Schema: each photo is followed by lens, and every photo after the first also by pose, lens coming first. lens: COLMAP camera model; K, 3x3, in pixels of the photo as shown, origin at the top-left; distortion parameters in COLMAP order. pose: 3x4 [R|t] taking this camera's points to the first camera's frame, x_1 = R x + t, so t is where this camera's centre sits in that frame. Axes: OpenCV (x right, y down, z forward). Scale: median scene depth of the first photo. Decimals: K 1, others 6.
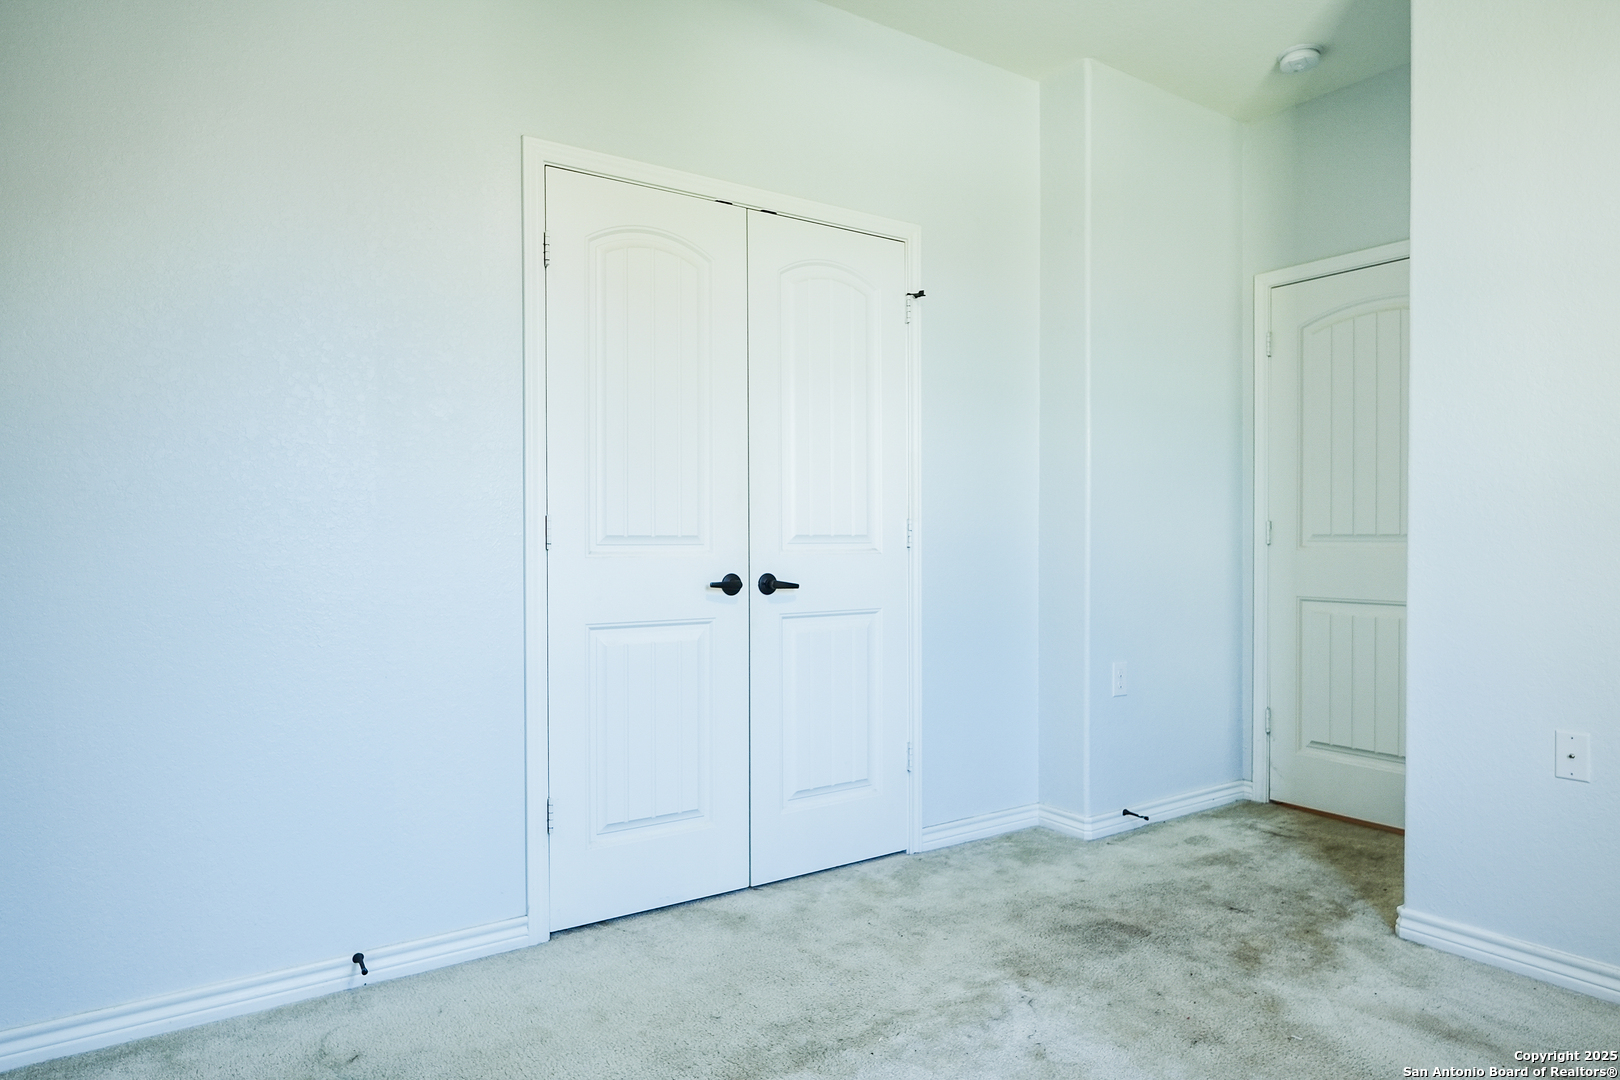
lens RADIAL K [[1006.1, 0, 810.0], [0, 1006.1, 540.0], [0, 0, 1]] dist [-0.002532, -0.002380]
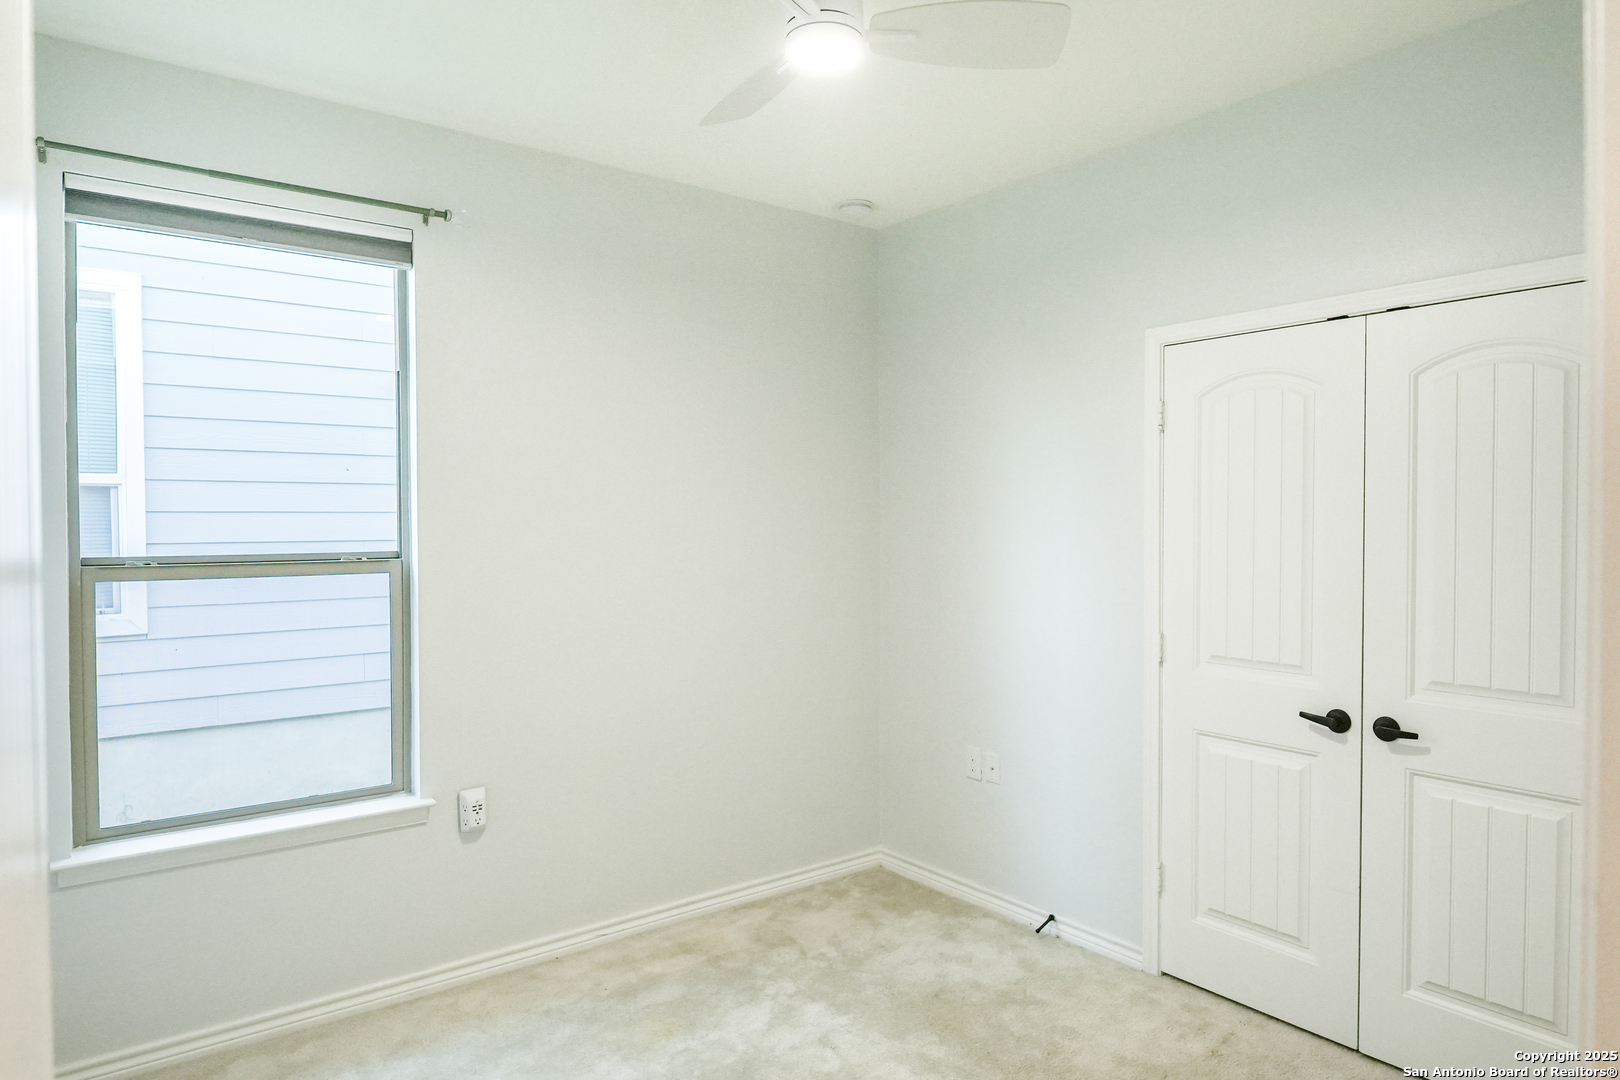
lens RADIAL K [[1006.1, 0, 810.0], [0, 1006.1, 540.0], [0, 0, 1]] dist [-0.002532, -0.002380]
pose [[0.055000, 0.013613, -0.998394, 0.837607], [-0.009679, 0.999867, 0.013100, -0.134121], [0.998439, 0.008943, 0.055124, 0.453666]]
